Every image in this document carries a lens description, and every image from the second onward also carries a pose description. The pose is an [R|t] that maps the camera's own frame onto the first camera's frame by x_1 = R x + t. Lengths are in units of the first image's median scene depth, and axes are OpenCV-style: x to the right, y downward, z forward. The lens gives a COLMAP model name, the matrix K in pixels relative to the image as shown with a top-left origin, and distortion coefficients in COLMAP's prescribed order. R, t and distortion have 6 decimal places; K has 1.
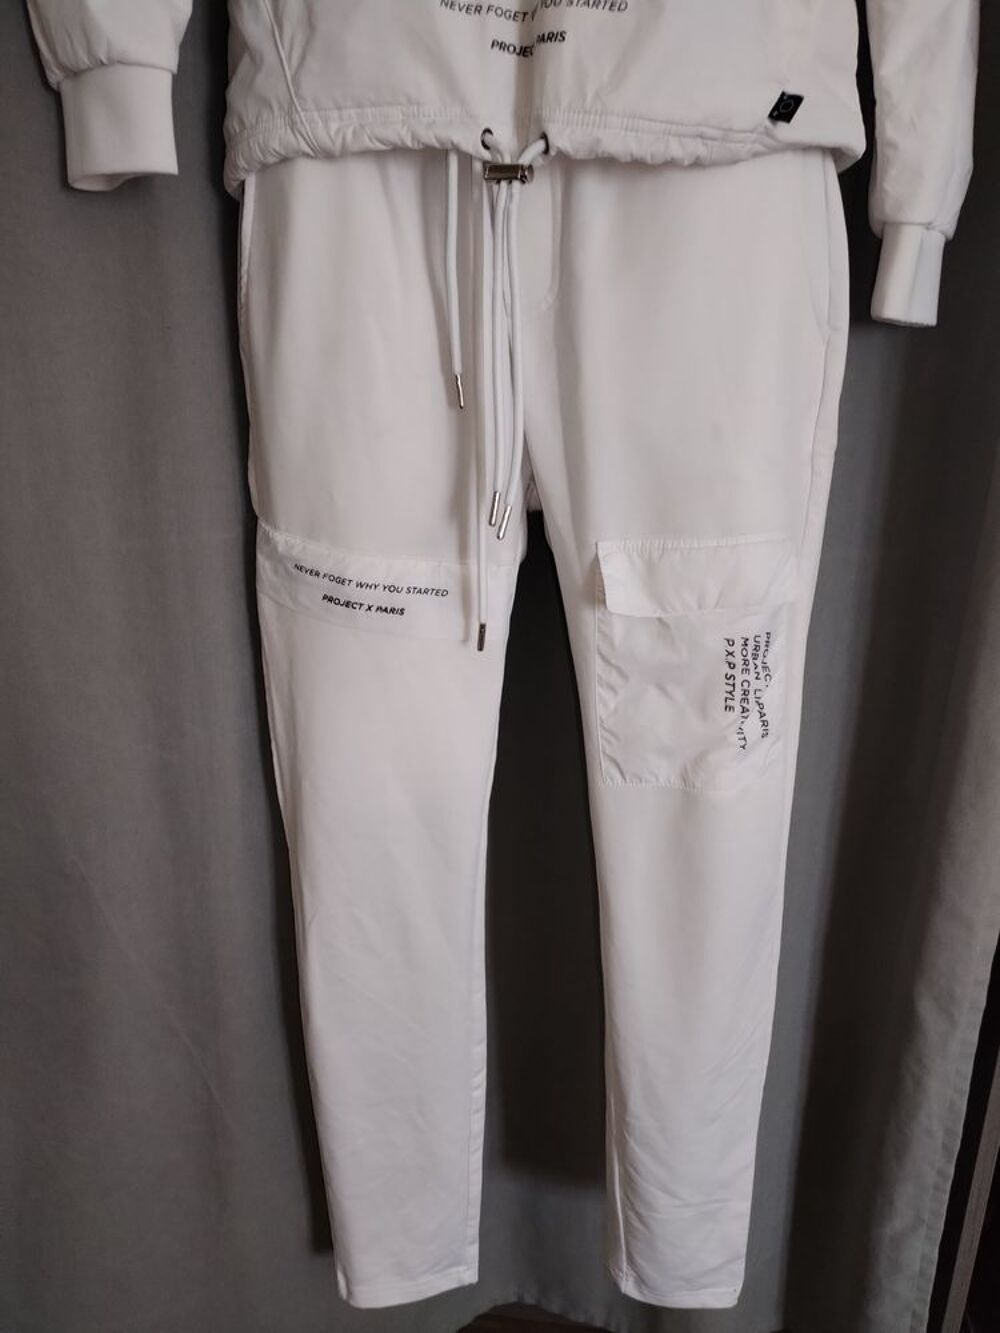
lens RADIAL K [[992.7, 0, 500.0], [0, 992.7, 666.5], [0, 0, 1]] dist [0.007482, -0.006334]
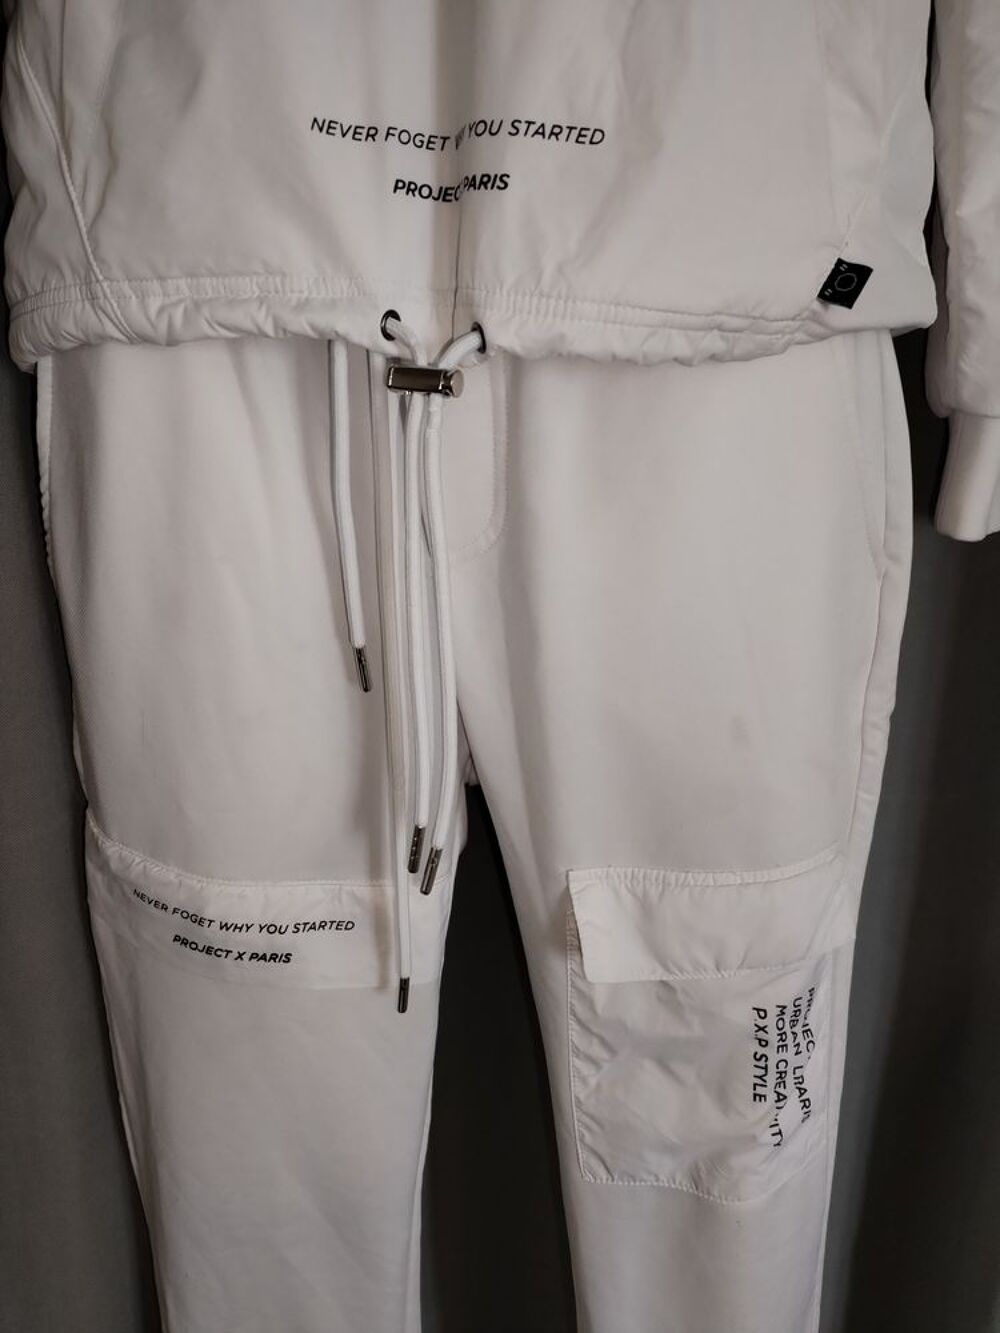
lens RADIAL K [[1023.7, 0, 496.1], [0, 1023.7, 683.9], [0, 0, 1]] dist [-0.009813, 0.000539]
pose [[0.998550, -0.020242, 0.049880, 0.015381], [0.021170, 0.999611, -0.018147, -0.244861], [-0.049493, 0.019177, 0.998590, 0.288616]]
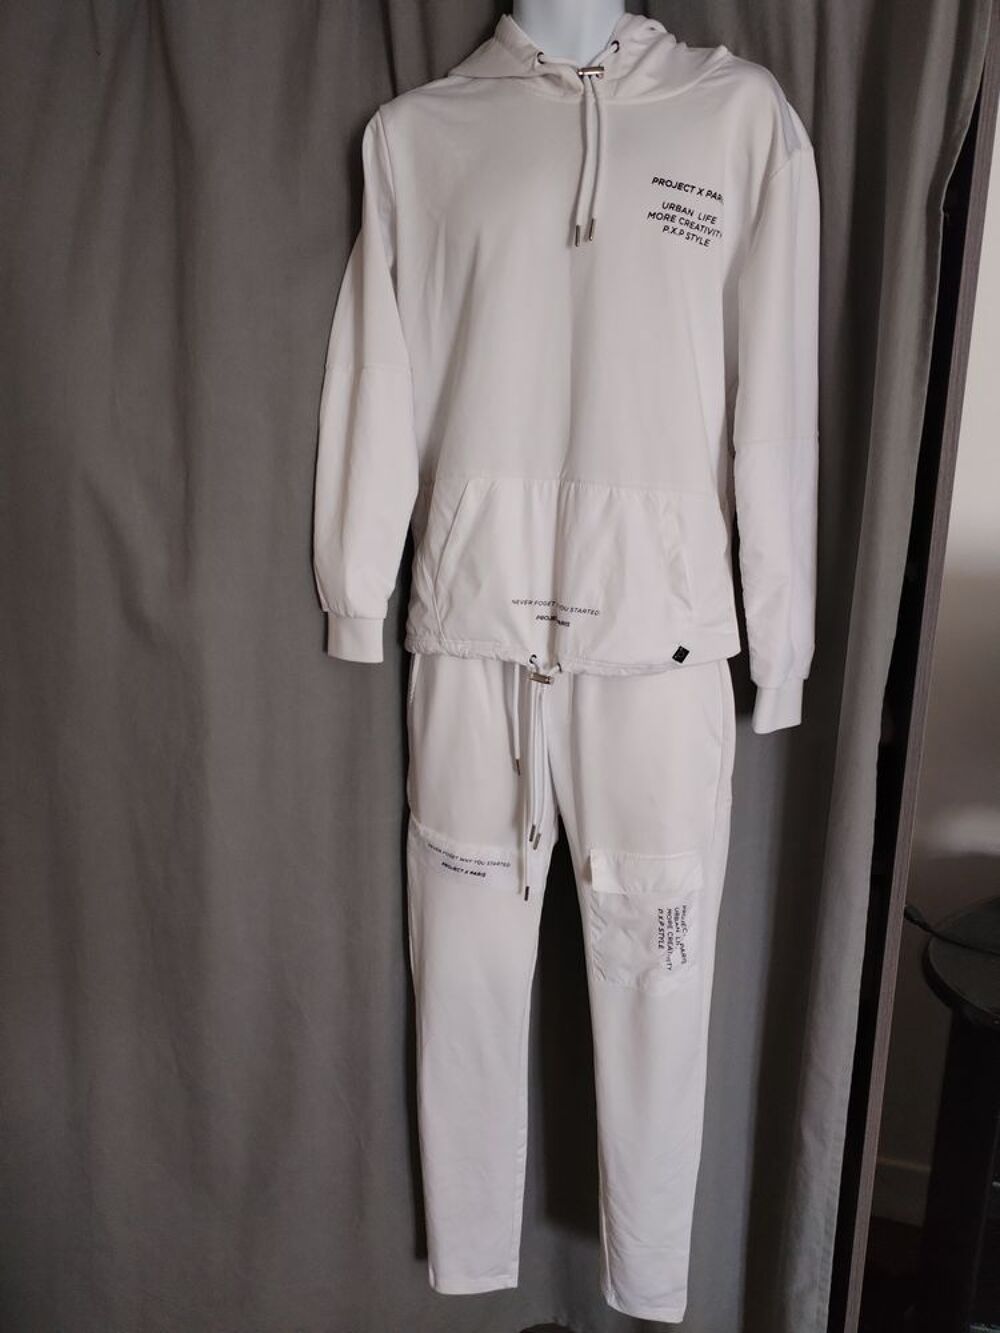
lens RADIAL K [[930.8, 0, 509.2], [0, 930.8, 675.5], [0, 0, 1]] dist [-0.003100, -0.005389]
pose [[0.990281, 0.042453, -0.132442, 0.164180], [-0.055169, 0.994054, -0.093873, -0.275540], [0.127670, 0.100268, 0.986735, -0.746622]]
